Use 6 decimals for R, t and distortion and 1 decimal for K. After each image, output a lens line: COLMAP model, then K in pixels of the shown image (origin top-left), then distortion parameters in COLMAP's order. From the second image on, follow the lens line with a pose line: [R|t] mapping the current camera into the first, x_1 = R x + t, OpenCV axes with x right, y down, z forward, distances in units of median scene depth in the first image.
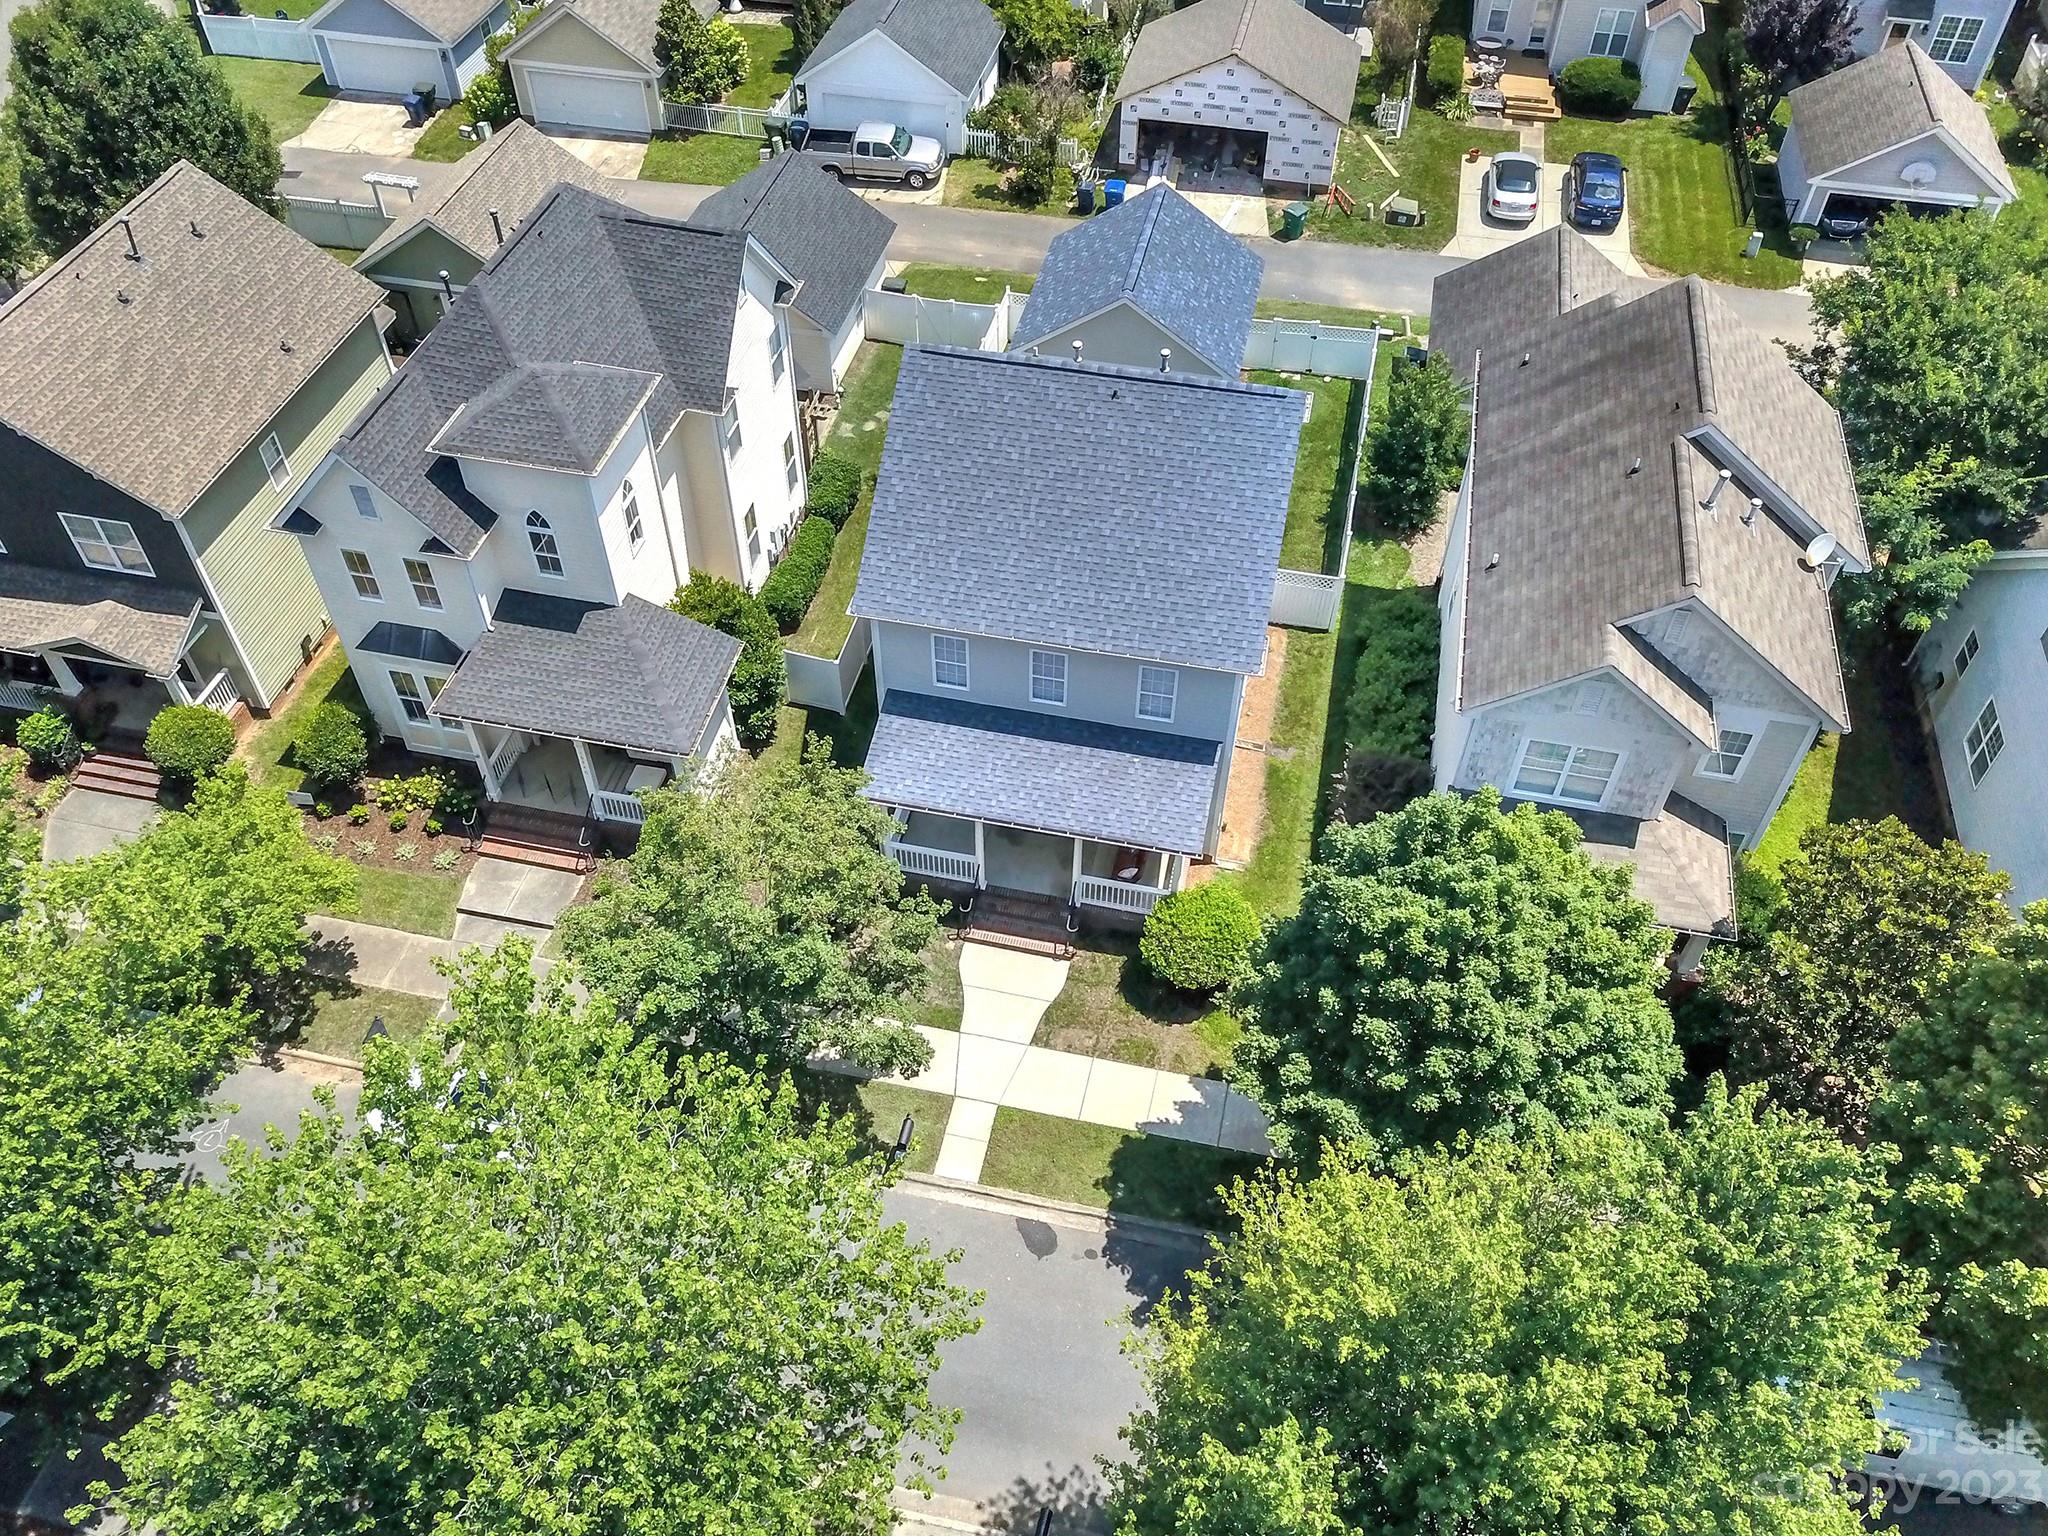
lens RADIAL K [[1598.9, 0, 1022.5], [0, 1598.9, 776.6], [0, 0, 1]] dist [0.001907, 0.002329]
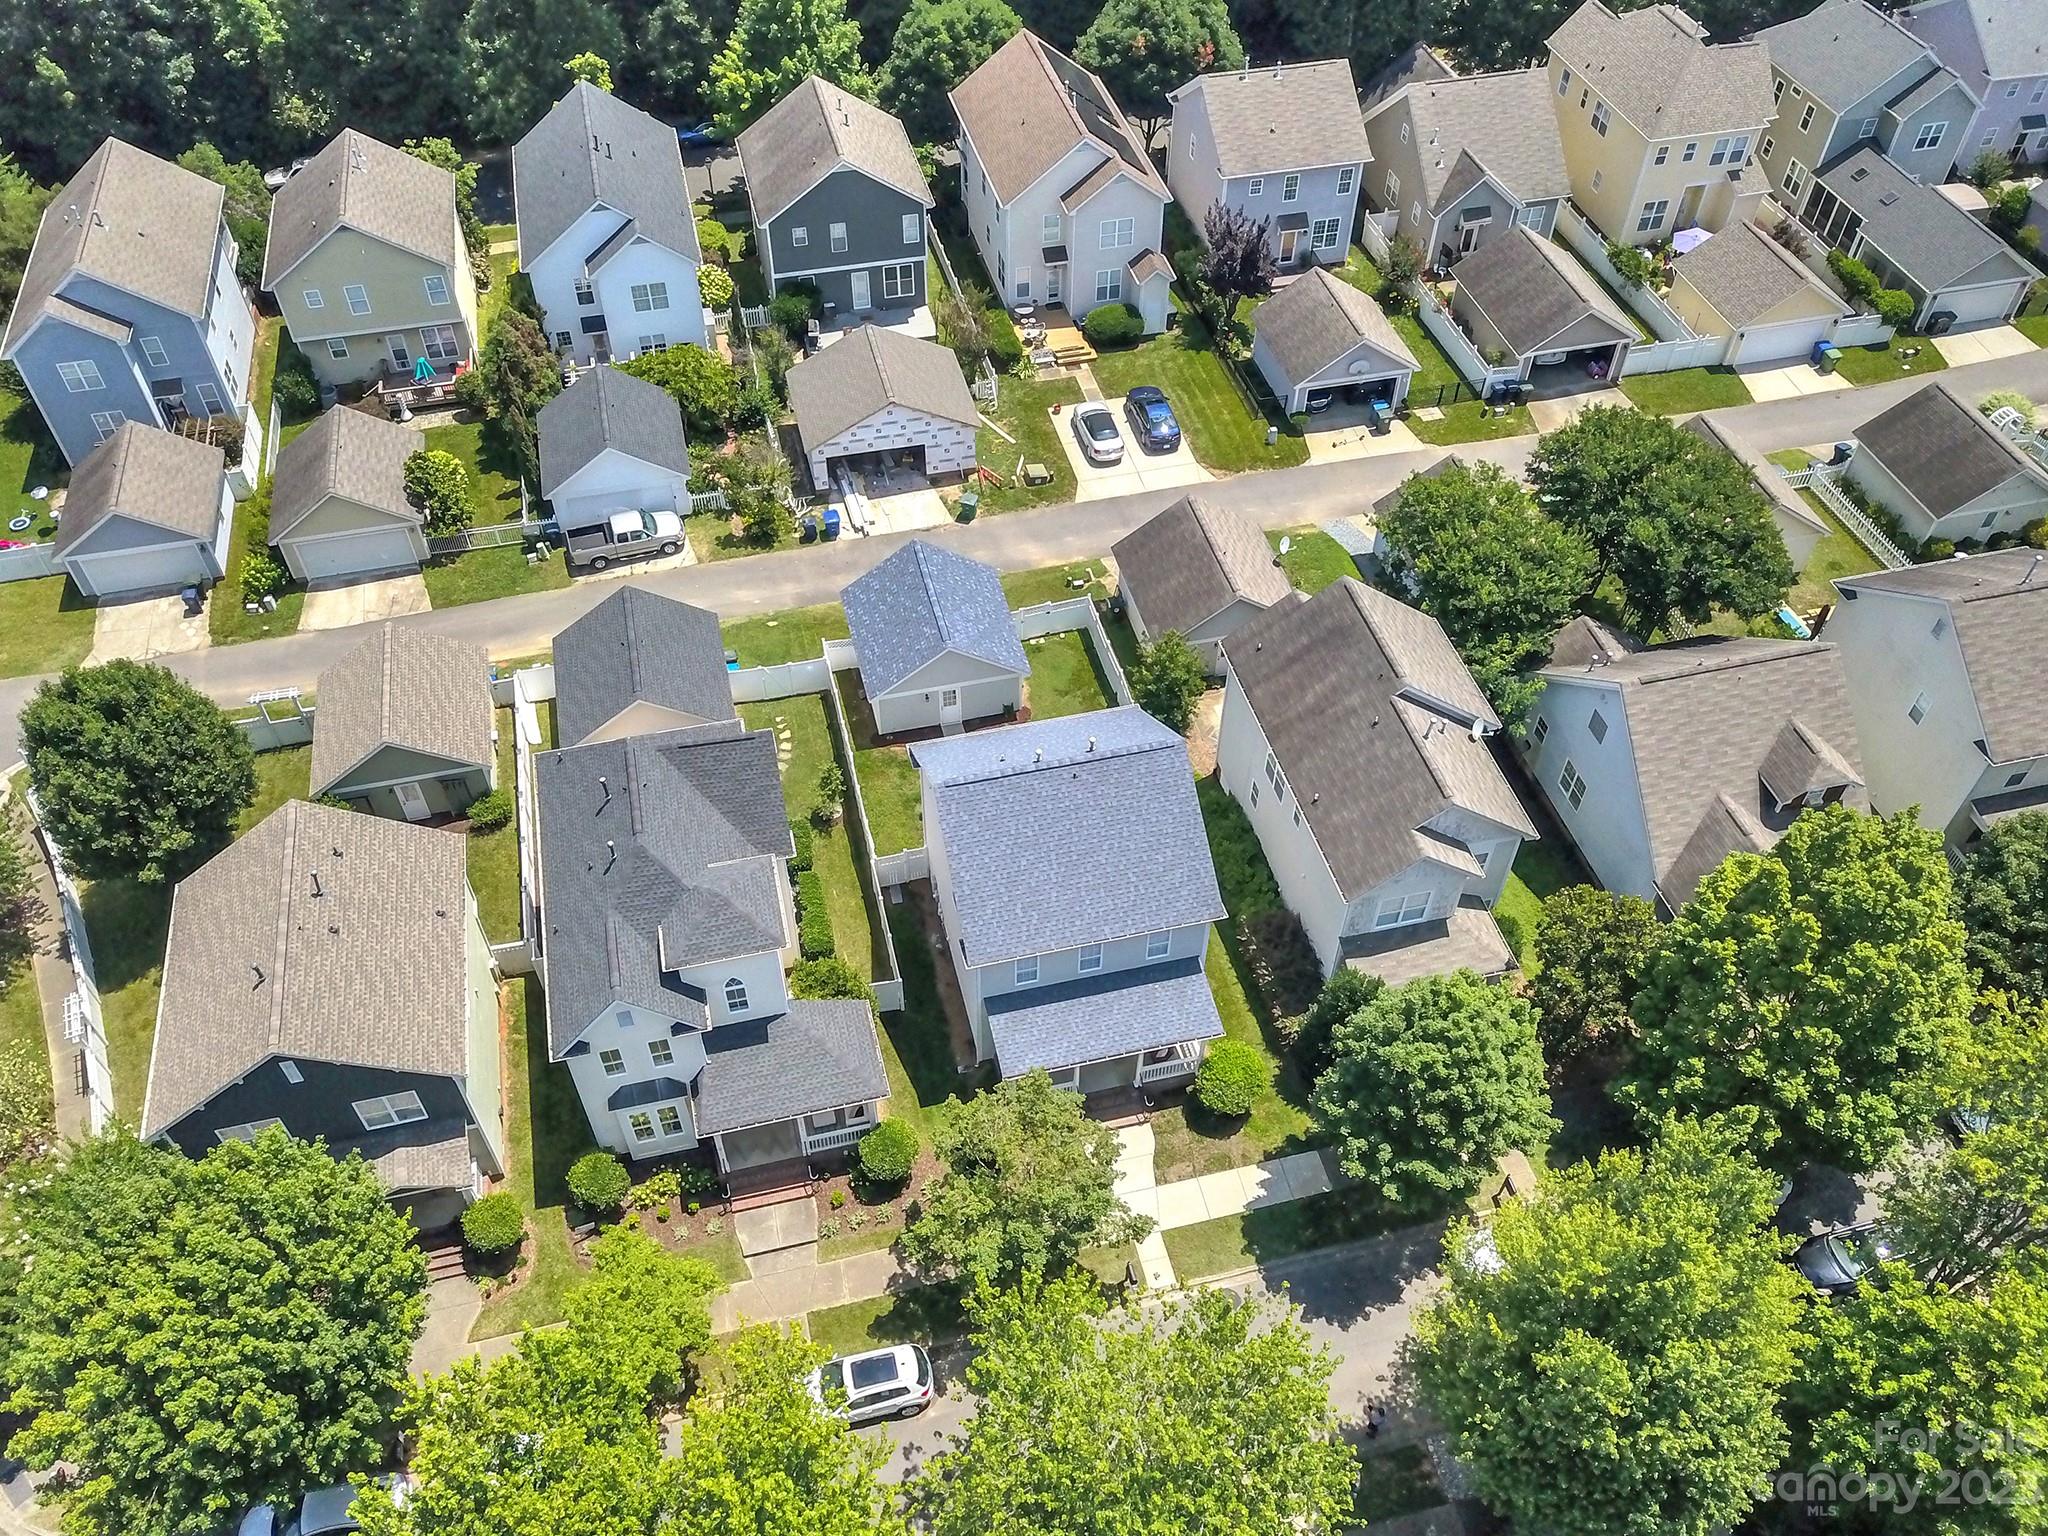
lens RADIAL K [[1598.9, 0, 1005.1], [0, 1598.9, 771.6], [0, 0, 1]] dist [0.001907, 0.002329]
pose [[0.898545, -0.327622, 0.292029, -0.425967], [0.325518, 0.943801, 0.057246, -0.330352], [-0.294373, 0.043623, 0.954695, -0.433706]]
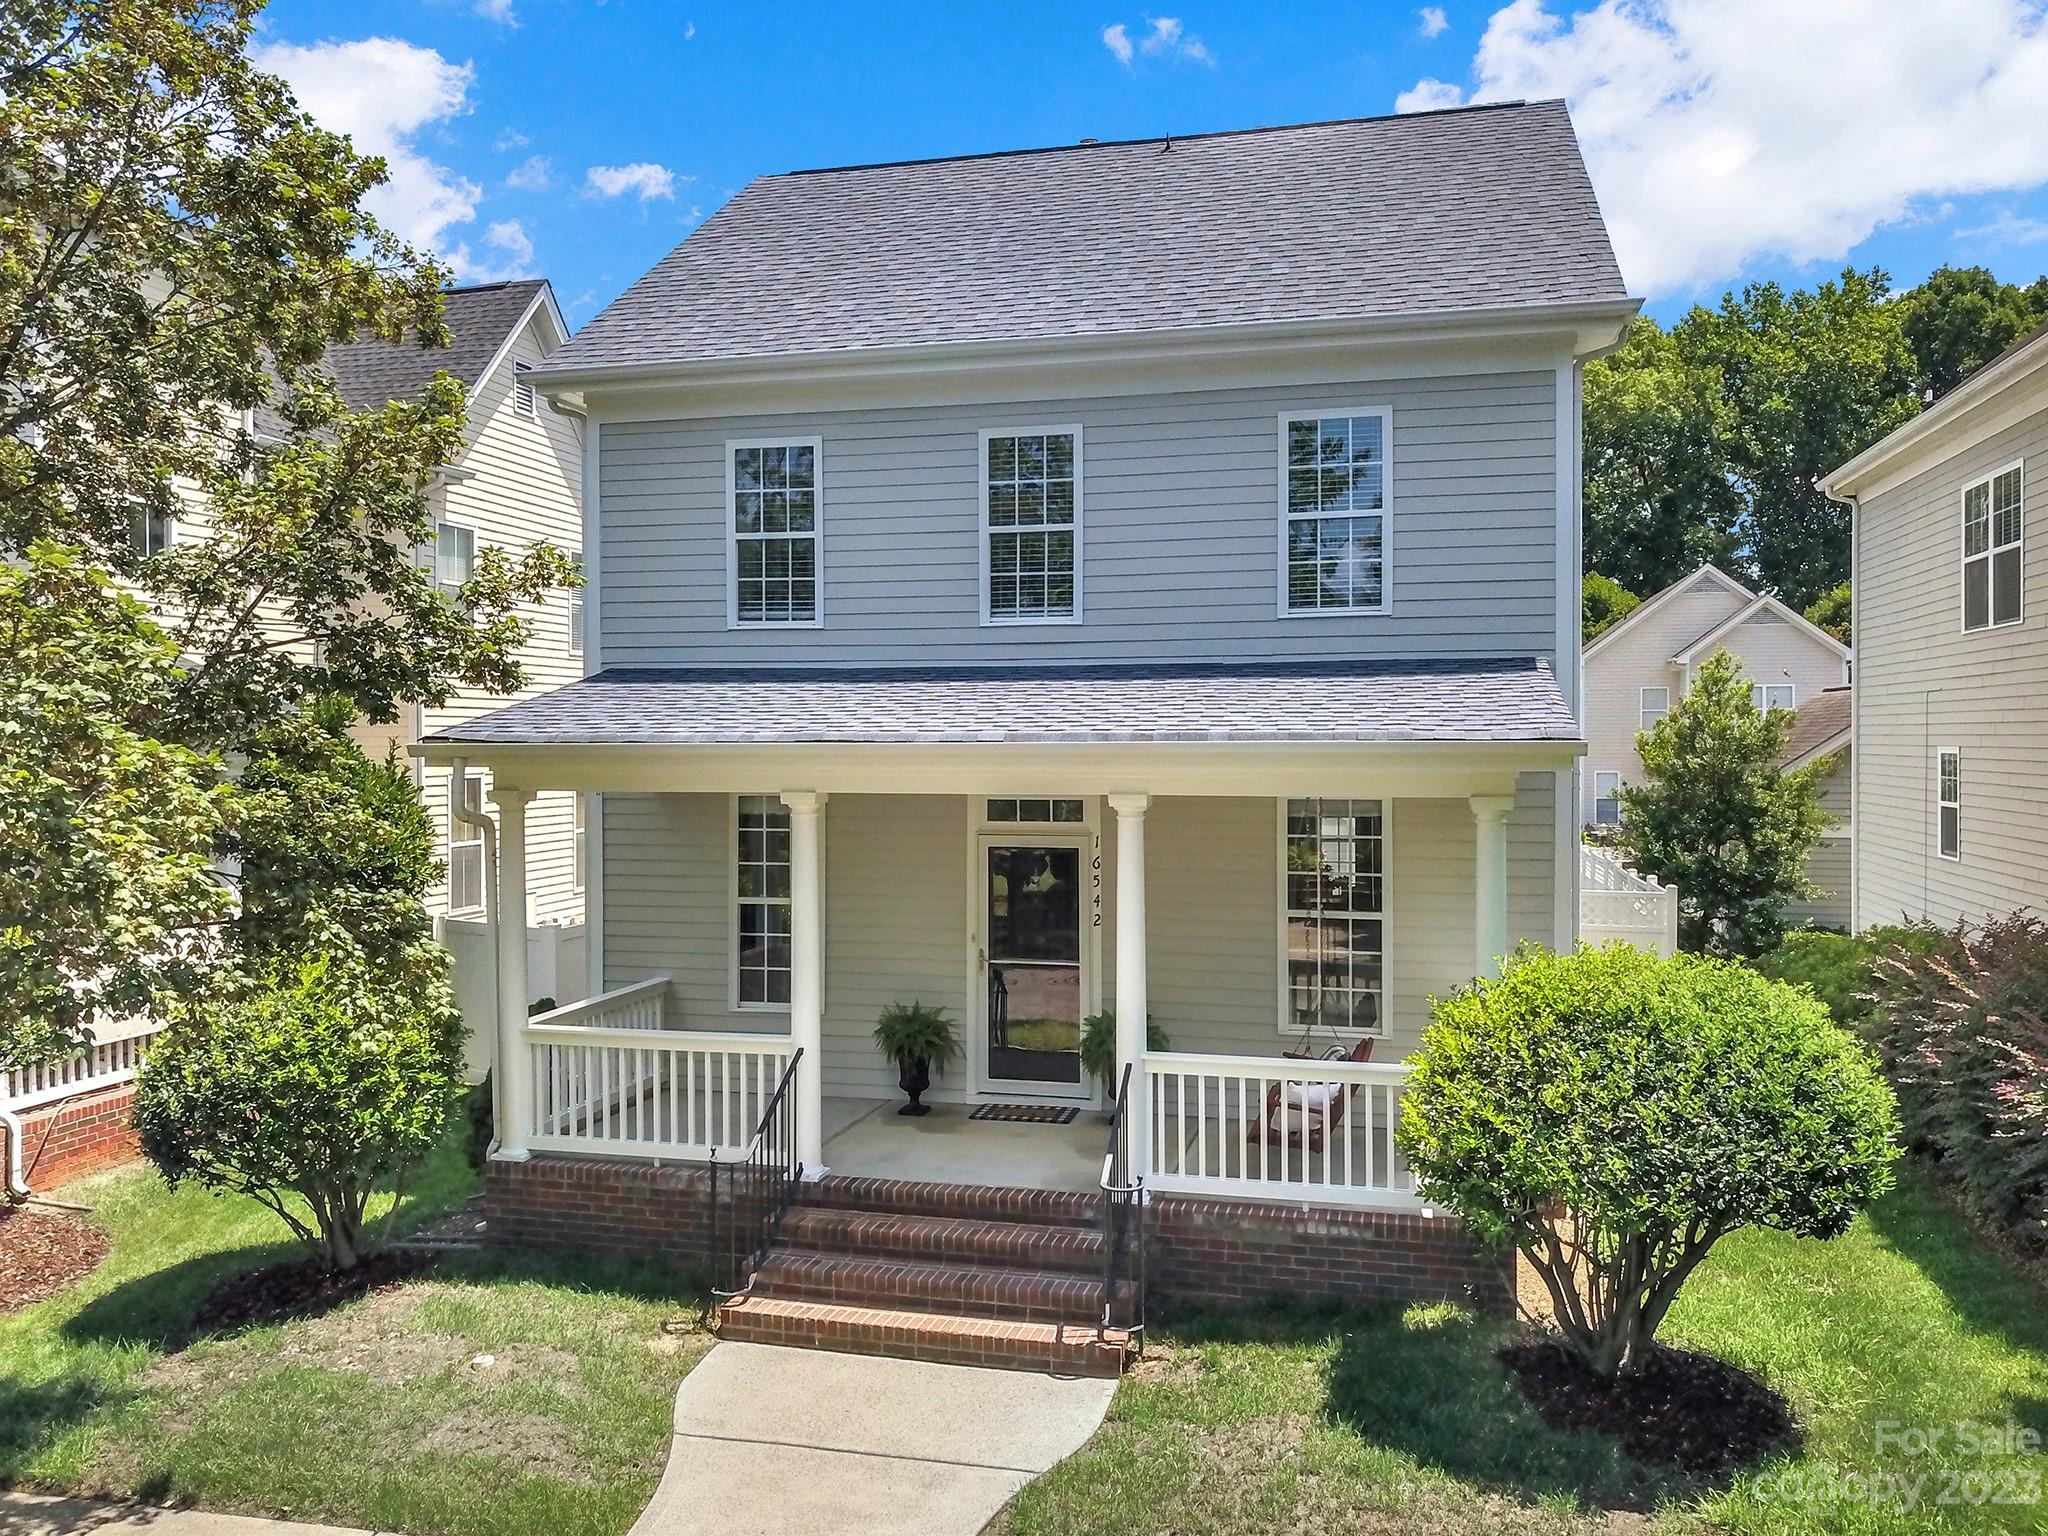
lens RADIAL K [[1598.9, 0, 1016.4], [0, 1598.9, 763.2], [0, 0, 1]] dist [0.001907, 0.002329]
pose [[0.999299, -0.012986, -0.035123, 0.023449], [-0.016676, 0.685477, -0.727903, 0.228475], [0.033529, 0.727978, 0.684780, 0.743489]]
